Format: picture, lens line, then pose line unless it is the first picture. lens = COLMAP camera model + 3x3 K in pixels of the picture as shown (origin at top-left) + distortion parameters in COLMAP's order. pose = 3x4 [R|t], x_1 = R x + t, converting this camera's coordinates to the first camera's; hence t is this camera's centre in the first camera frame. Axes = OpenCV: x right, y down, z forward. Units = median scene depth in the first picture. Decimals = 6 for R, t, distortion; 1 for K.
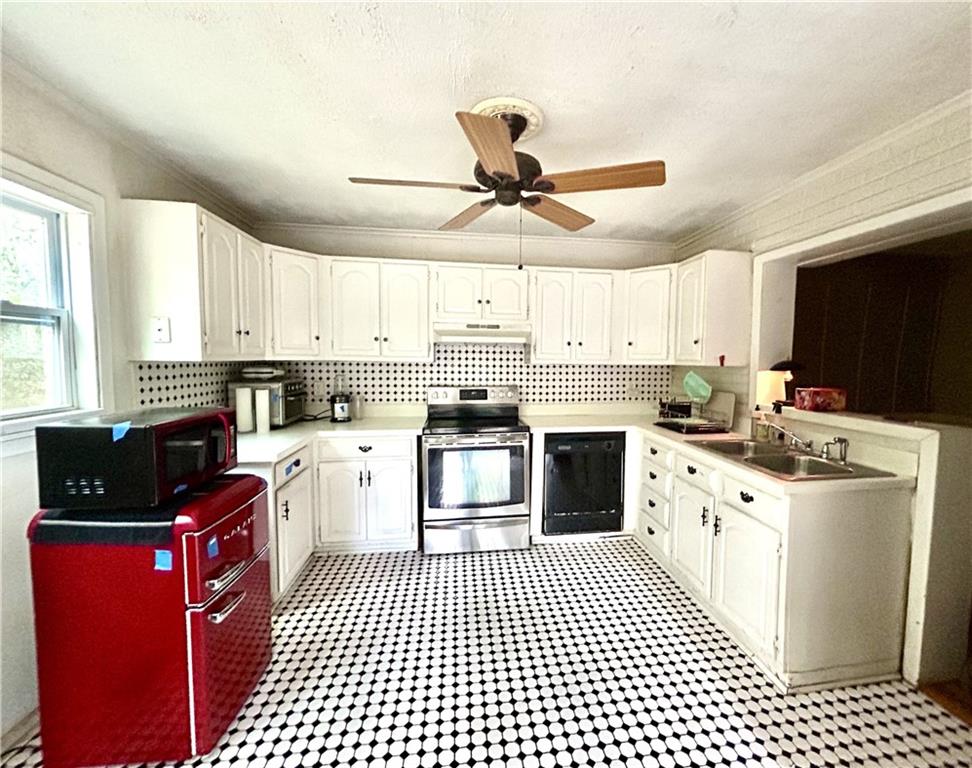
lens RADIAL K [[410.4, 0, 488.0], [0, 410.4, 386.7], [0, 0, 1]] dist [-0.001862, 0.000116]
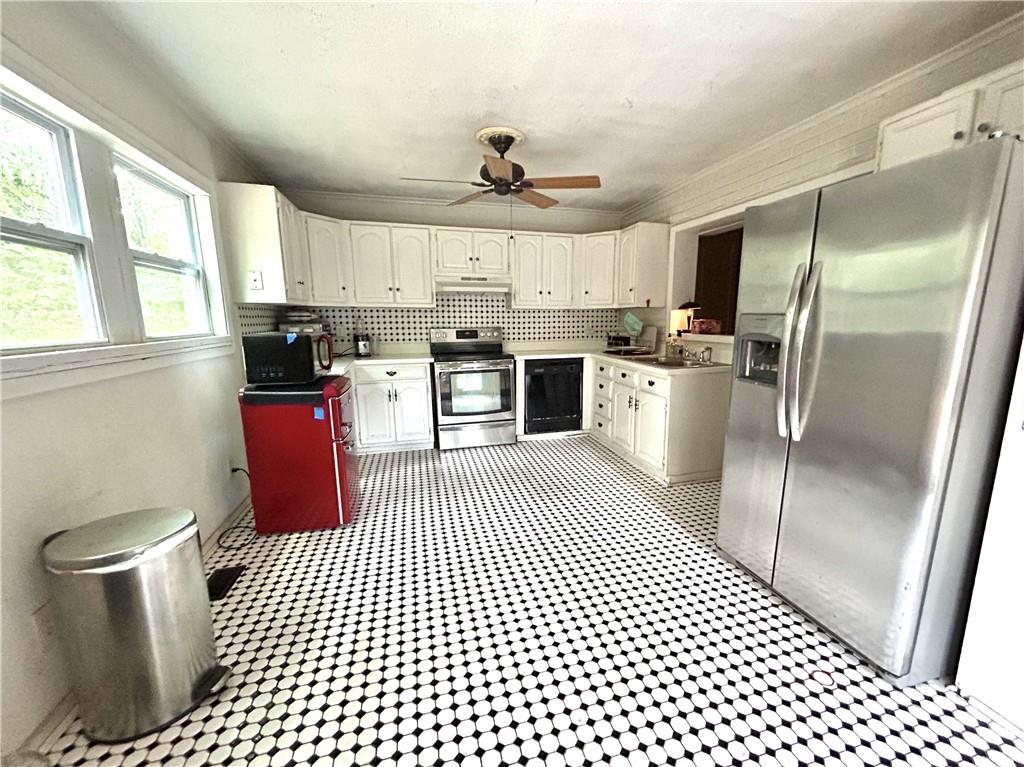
lens RADIAL K [[411.5, 0, 517.4], [0, 411.5, 383.2], [0, 0, 1]] dist [-0.003970, -0.000053]
pose [[0.988613, -0.038096, 0.145579, -0.088325], [0.024181, 0.995070, 0.096186, 0.062261], [-0.148525, -0.091570, 0.984660, -0.343318]]
